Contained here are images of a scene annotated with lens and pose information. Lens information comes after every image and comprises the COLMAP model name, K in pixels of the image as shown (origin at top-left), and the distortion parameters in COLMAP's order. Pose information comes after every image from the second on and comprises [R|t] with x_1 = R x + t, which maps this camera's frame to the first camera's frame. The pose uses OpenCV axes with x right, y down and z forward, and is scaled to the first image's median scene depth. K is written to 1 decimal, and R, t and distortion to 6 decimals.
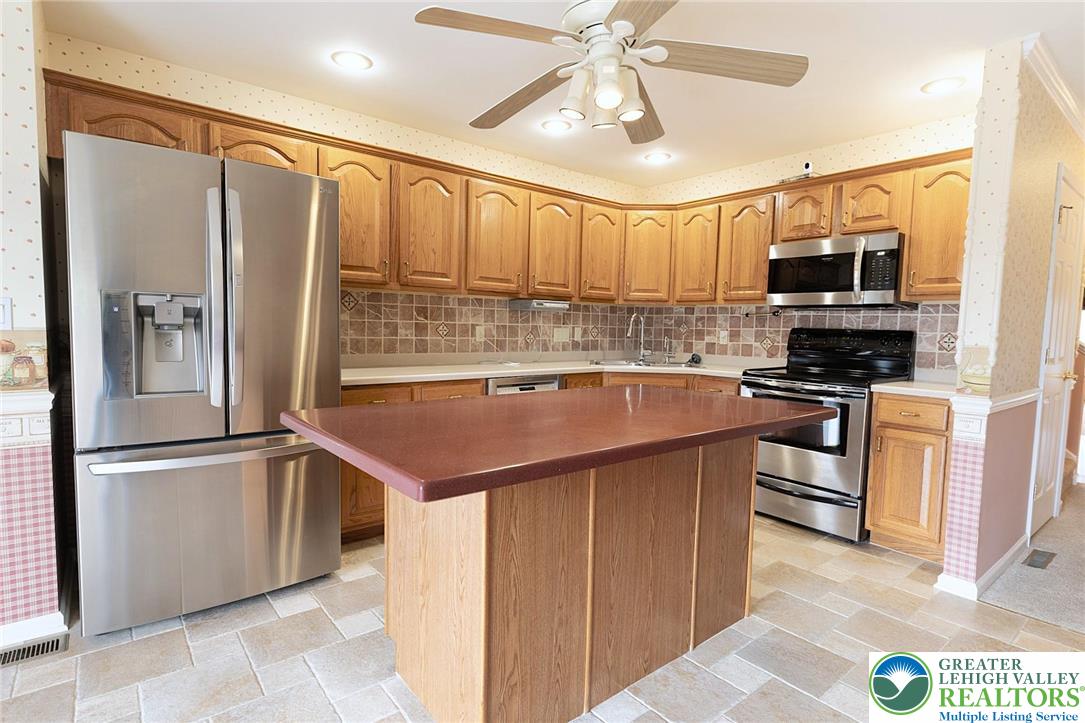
lens RADIAL K [[543.2, 0, 542.6], [0, 543.2, 363.3], [0, 0, 1]] dist [-0.001842, -0.001050]
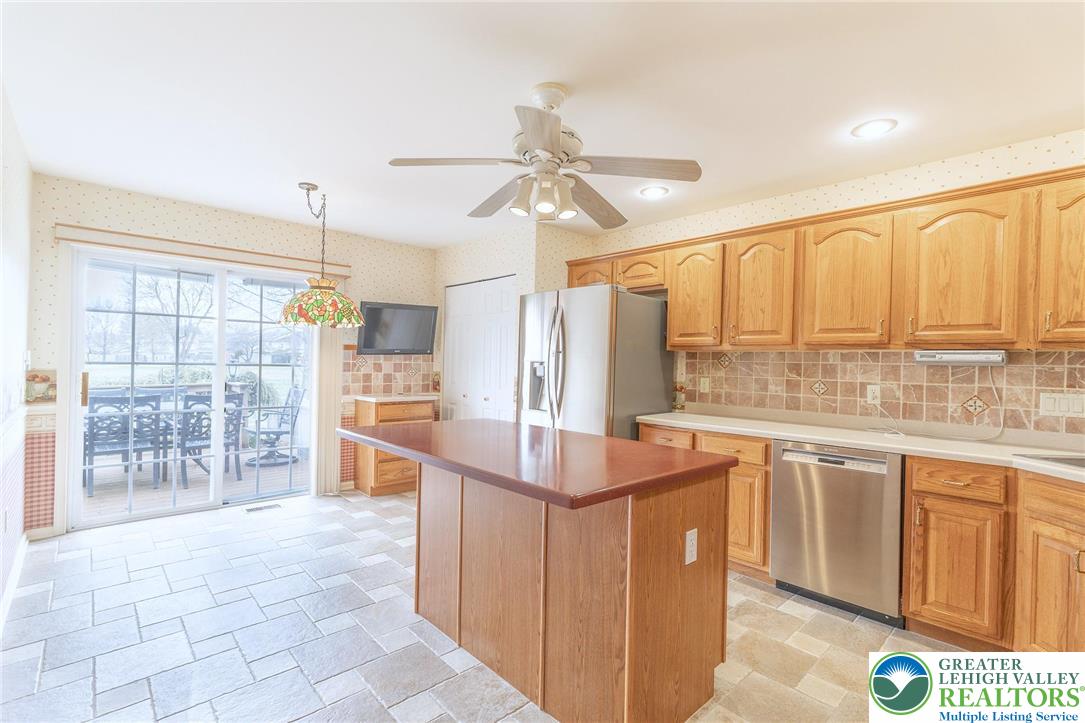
lens RADIAL K [[495.5, 0, 550.3], [0, 495.5, 361.9], [0, 0, 1]] dist [-0.001471, -0.000069]
pose [[0.079518, -0.023878, -0.996547, 0.682134], [-0.090065, 0.995452, -0.031038, -0.041062], [0.992756, 0.092222, 0.077006, 0.512582]]
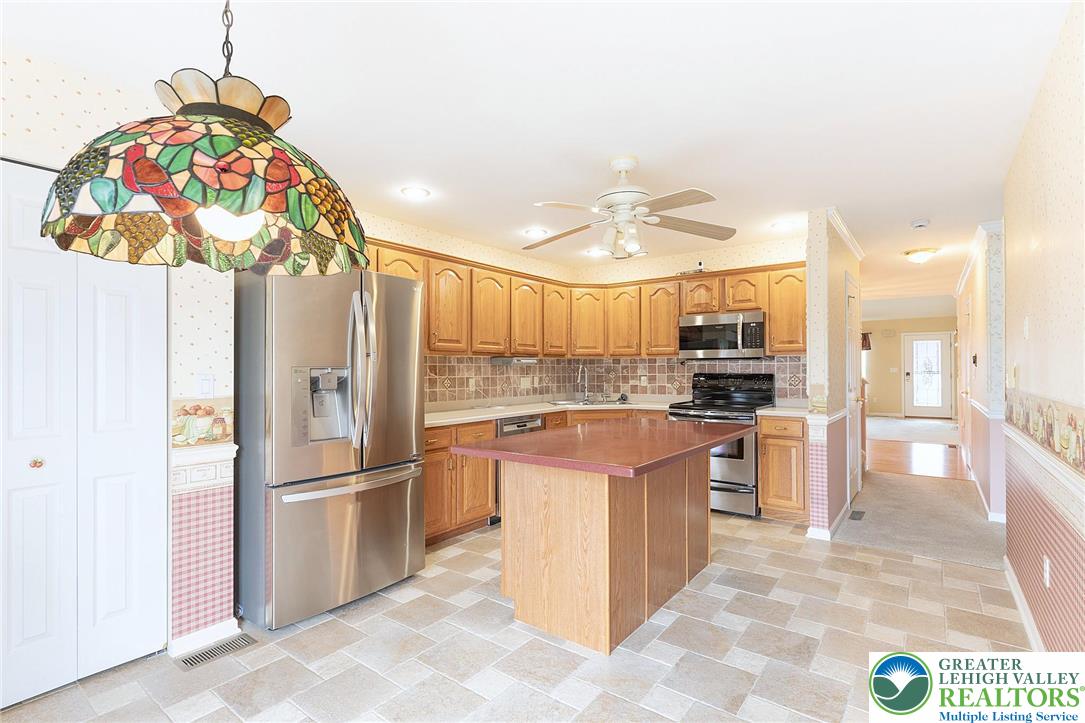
lens RADIAL K [[506.9, 0, 540.2], [0, 506.9, 362.2], [0, 0, 1]] dist [-0.010298, 0.000120]
pose [[0.972205, -0.023560, 0.232944, -0.268344], [0.042210, 0.996259, -0.075404, -0.012430], [-0.230296, 0.083141, 0.969562, -0.216923]]
